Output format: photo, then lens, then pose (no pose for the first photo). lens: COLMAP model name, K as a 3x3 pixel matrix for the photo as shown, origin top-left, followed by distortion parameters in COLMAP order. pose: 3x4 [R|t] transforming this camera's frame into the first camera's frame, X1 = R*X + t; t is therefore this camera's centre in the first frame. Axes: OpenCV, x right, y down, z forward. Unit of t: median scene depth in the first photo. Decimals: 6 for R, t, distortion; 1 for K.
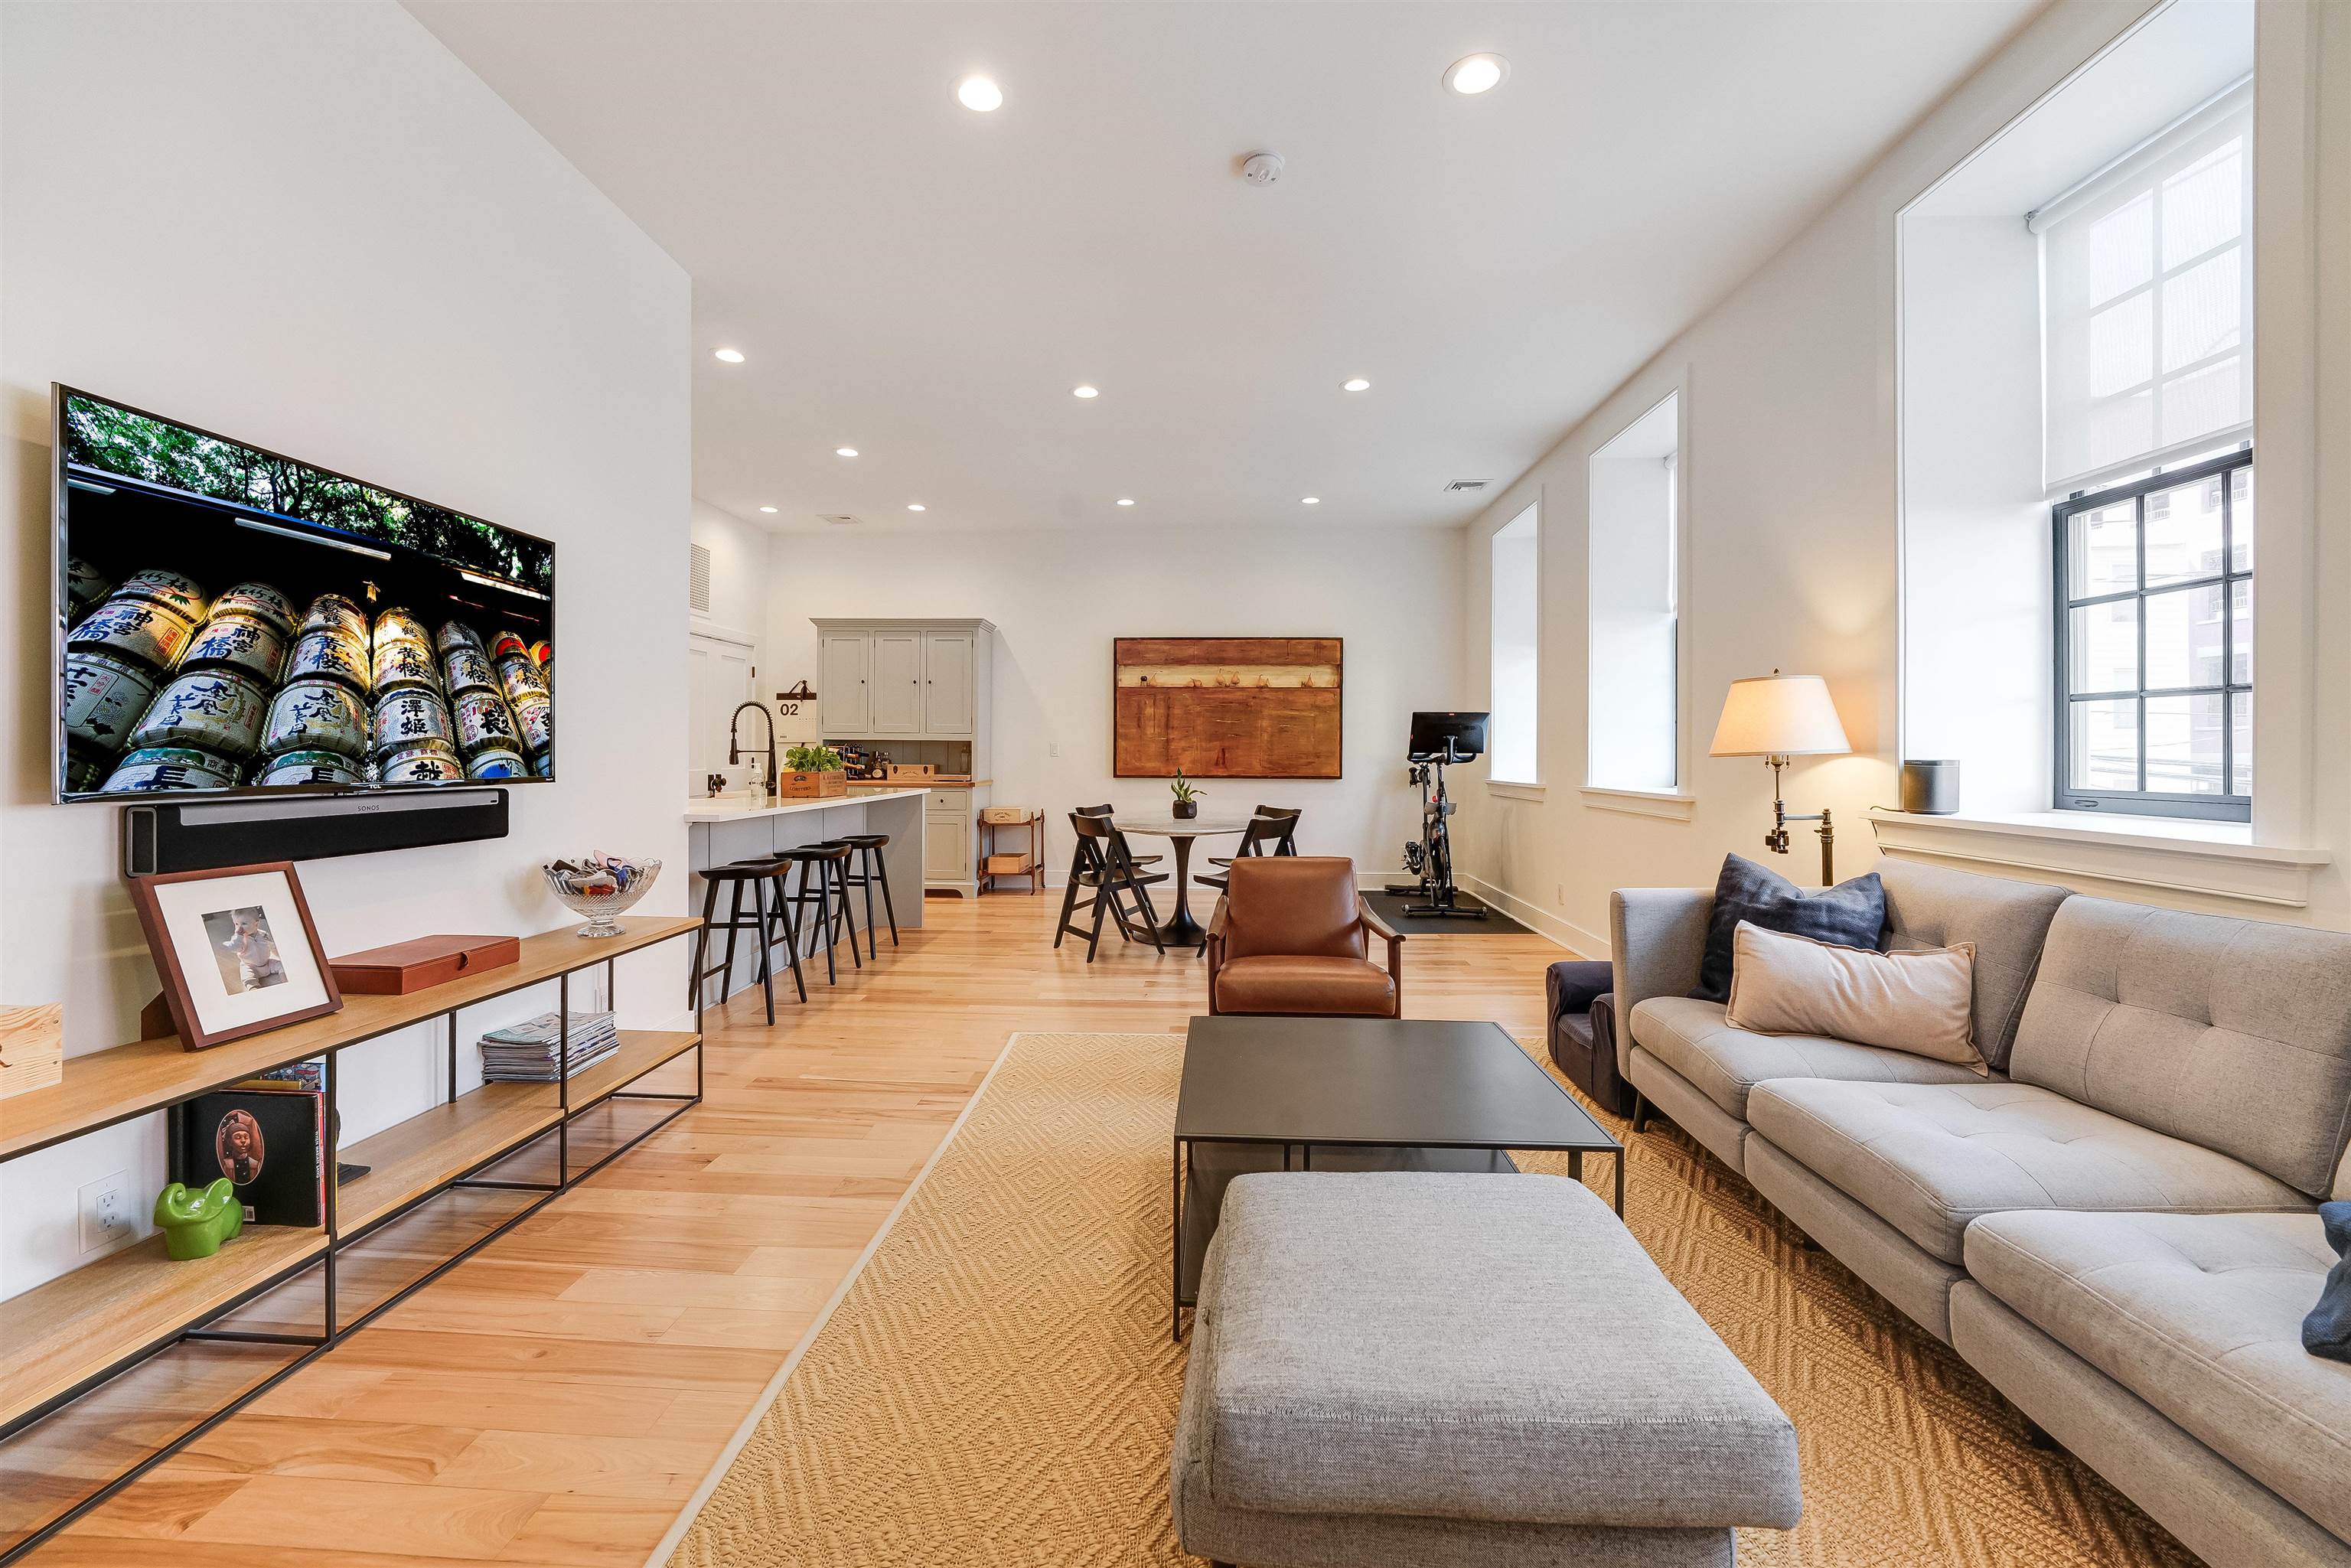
lens RADIAL K [[943.9, 0, 1161.1], [0, 943.9, 754.0], [0, 0, 1]] dist [-0.015666, 0.001785]
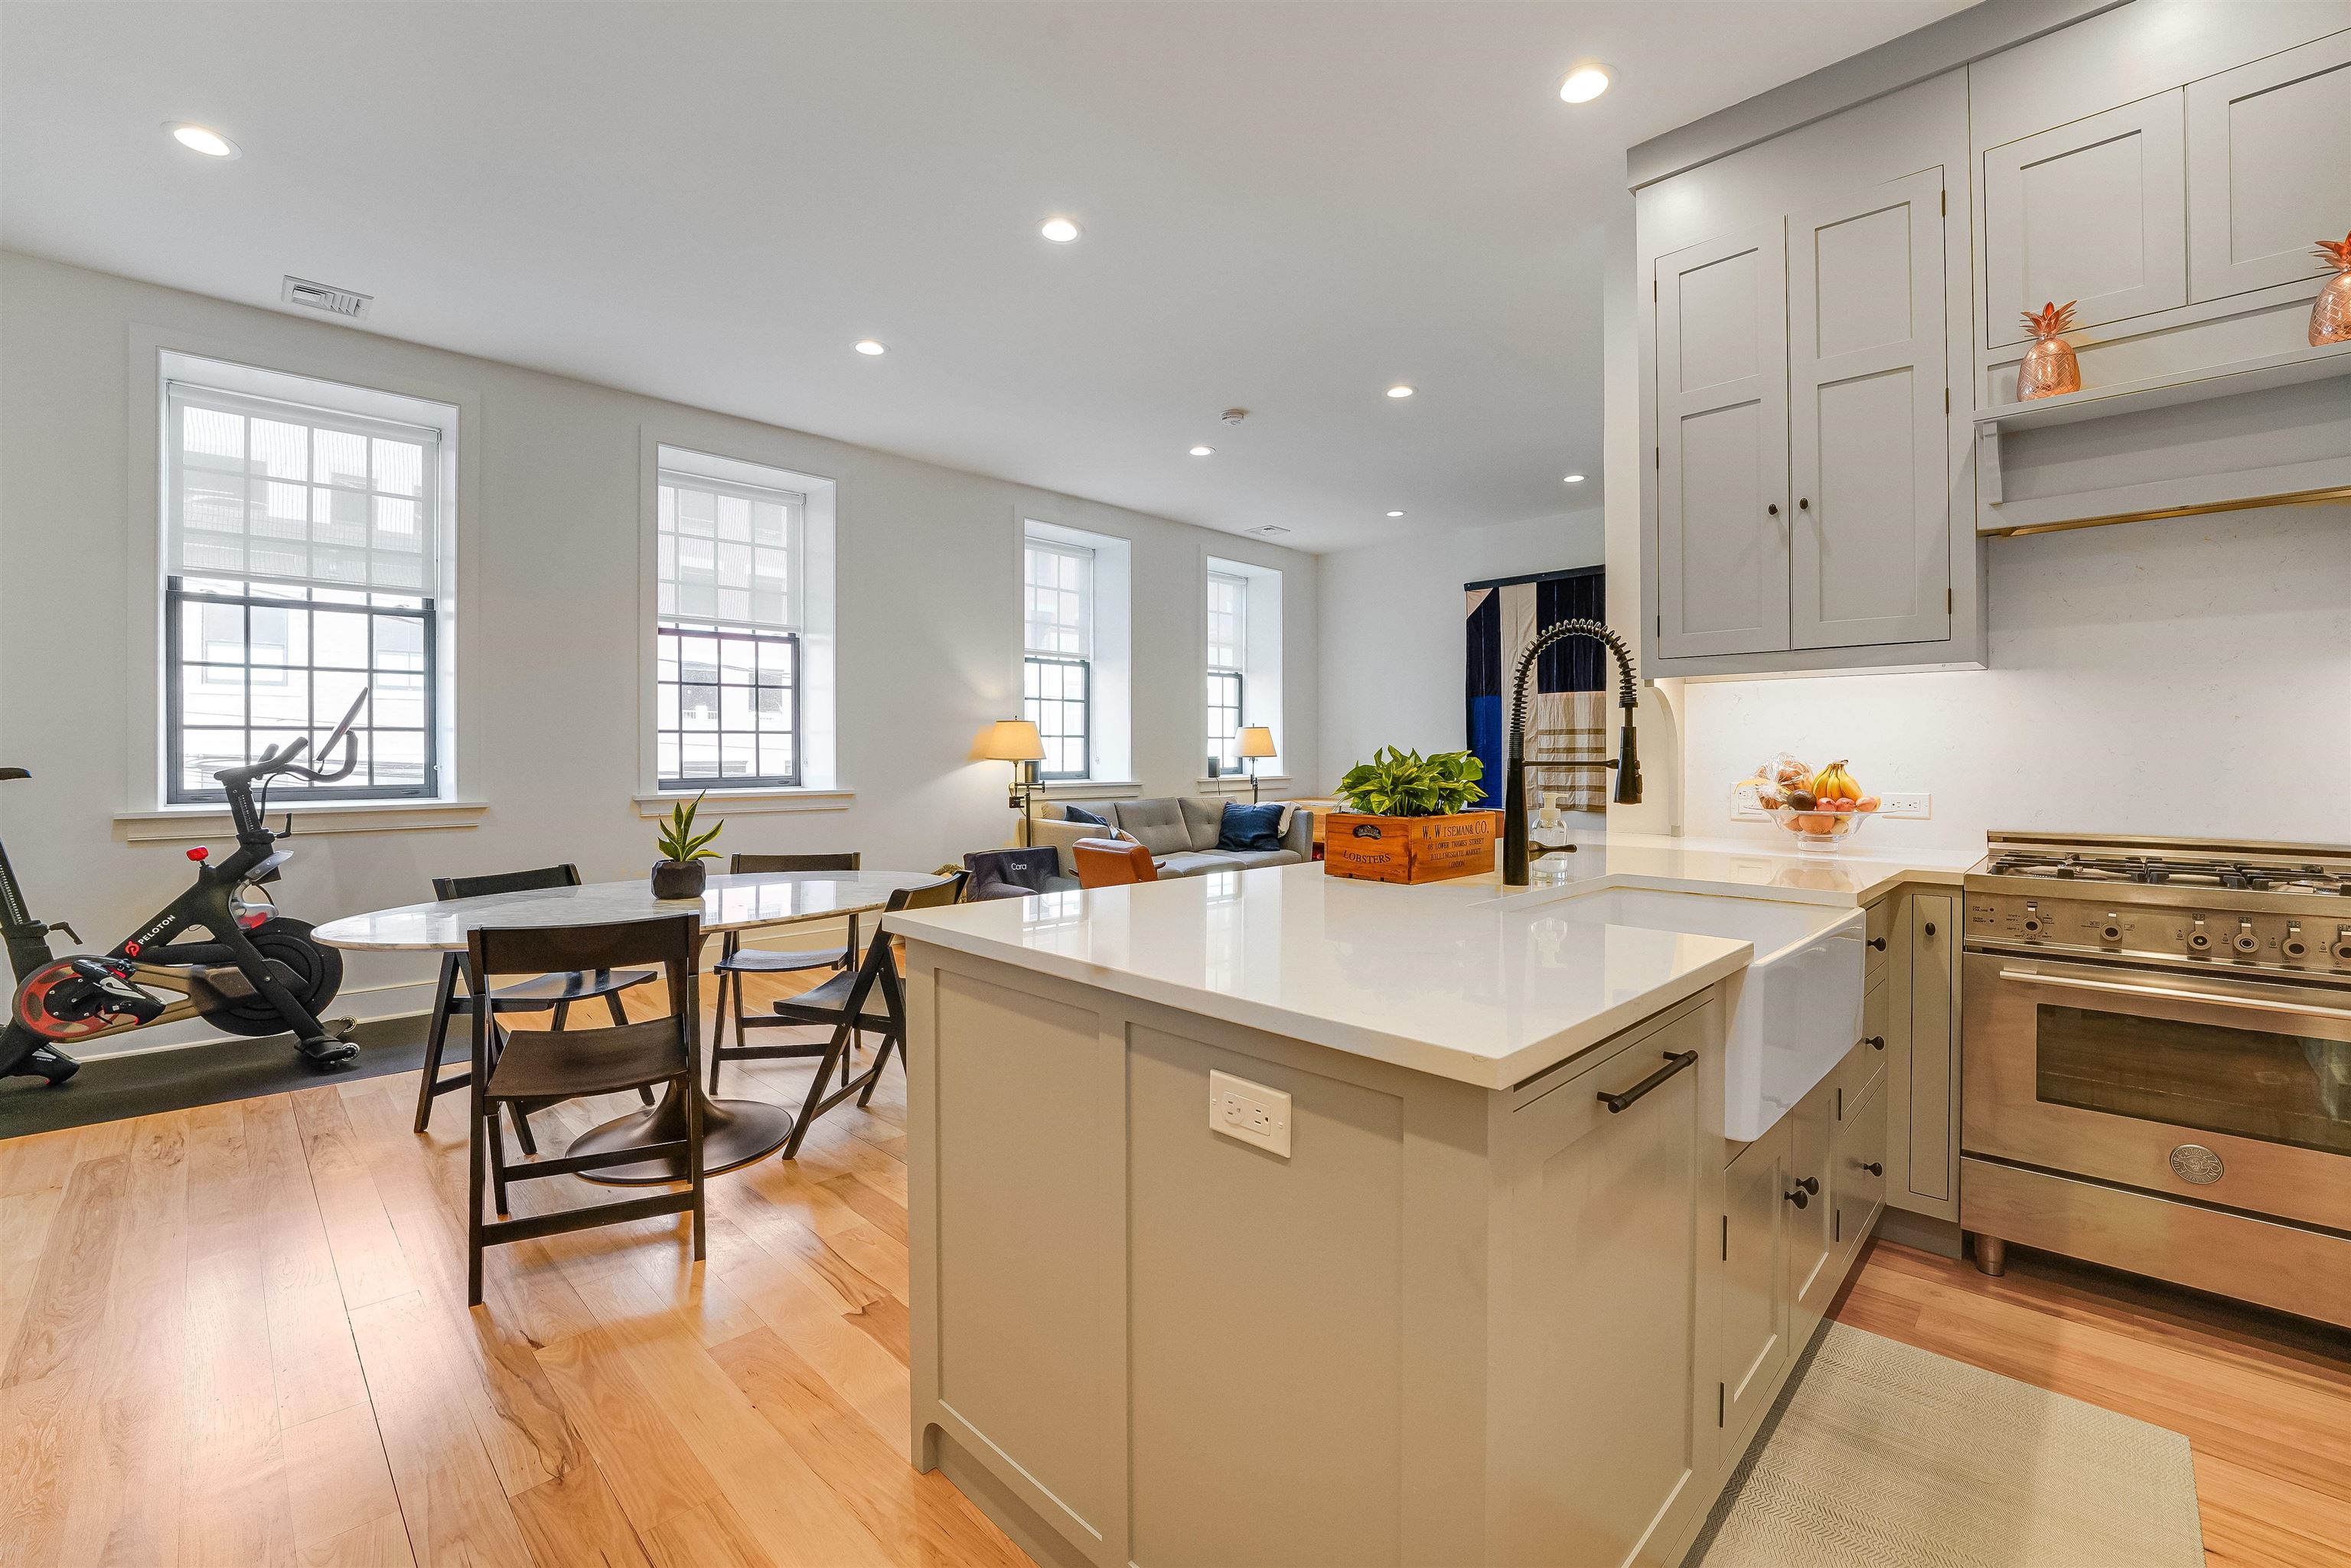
lens RADIAL K [[963.4, 0, 1162.5], [0, 963.4, 759.5], [0, 0, 1]] dist [-0.030124, 0.003679]
pose [[-0.742735, -0.003107, 0.669578, -0.373369], [0.002337, 0.999971, 0.007232, -0.004070], [-0.669581, 0.006937, -0.742707, 0.912827]]
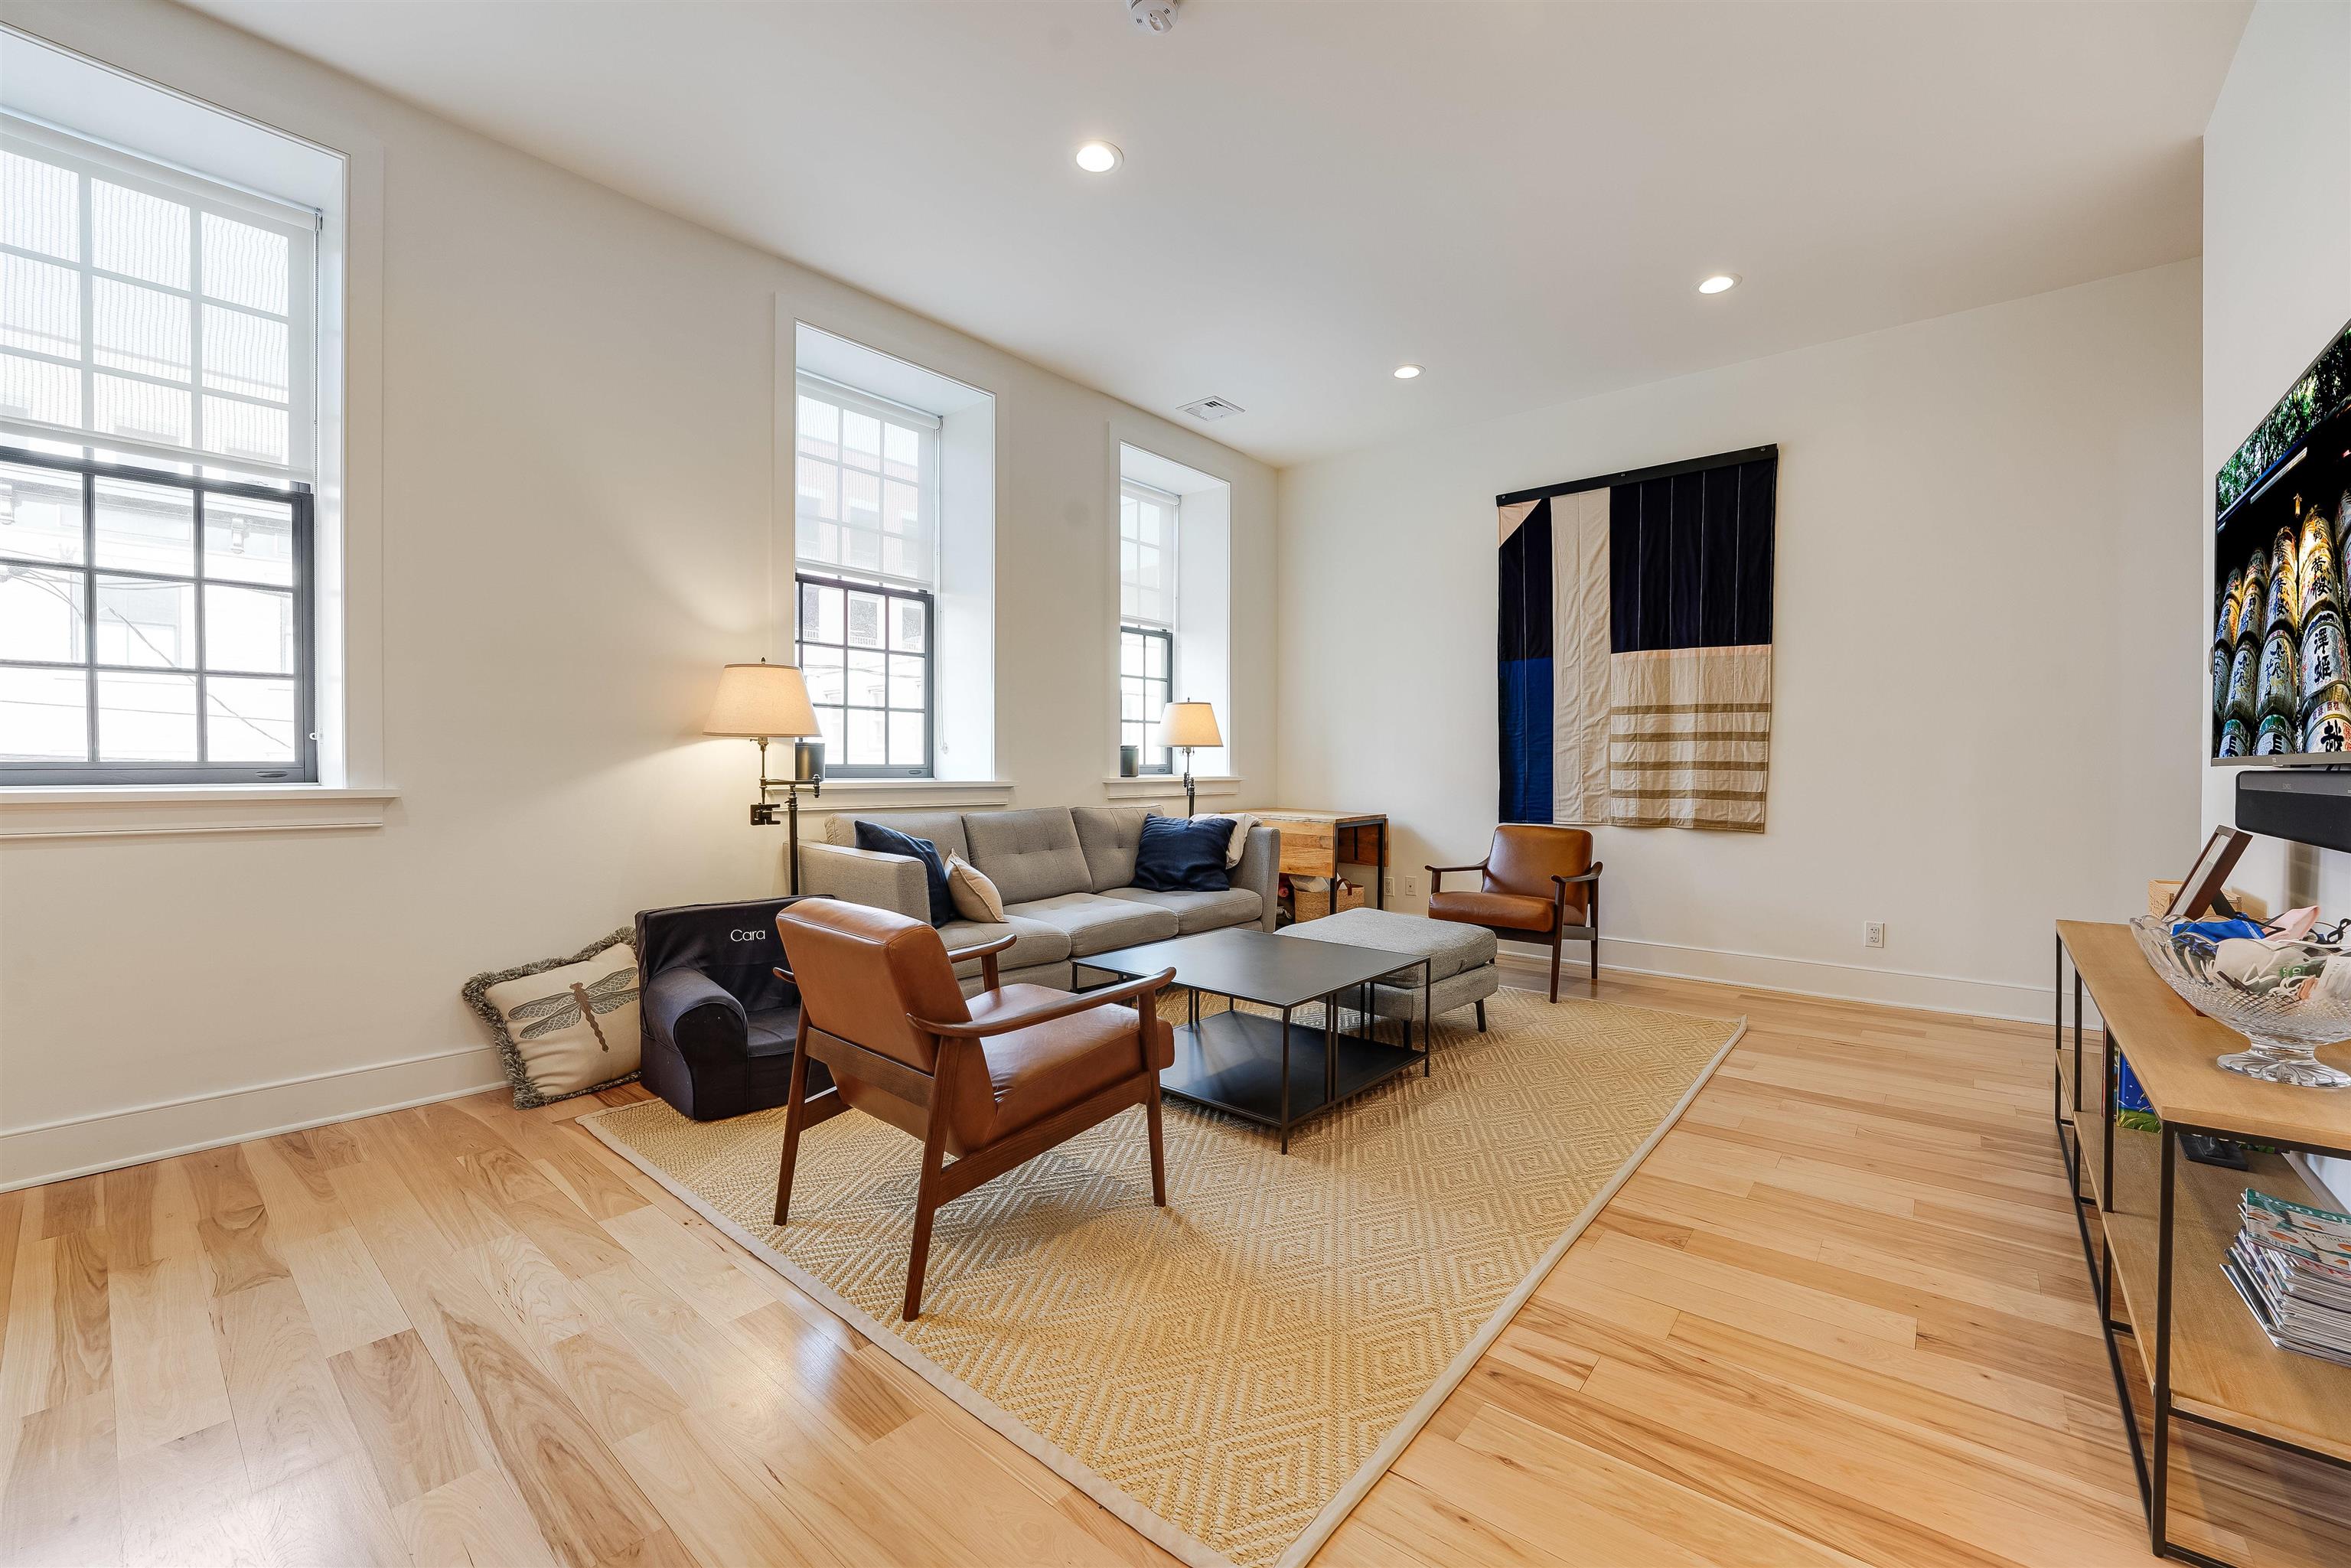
lens RADIAL K [[943.9, 0, 1168.4], [0, 943.9, 779.6], [0, 0, 1]] dist [-0.015666, 0.001785]
pose [[-0.794059, -0.013924, 0.607682, -0.155044], [-0.003928, 0.999834, 0.017776, 0.012550], [-0.607828, 0.011728, -0.793982, 0.627387]]
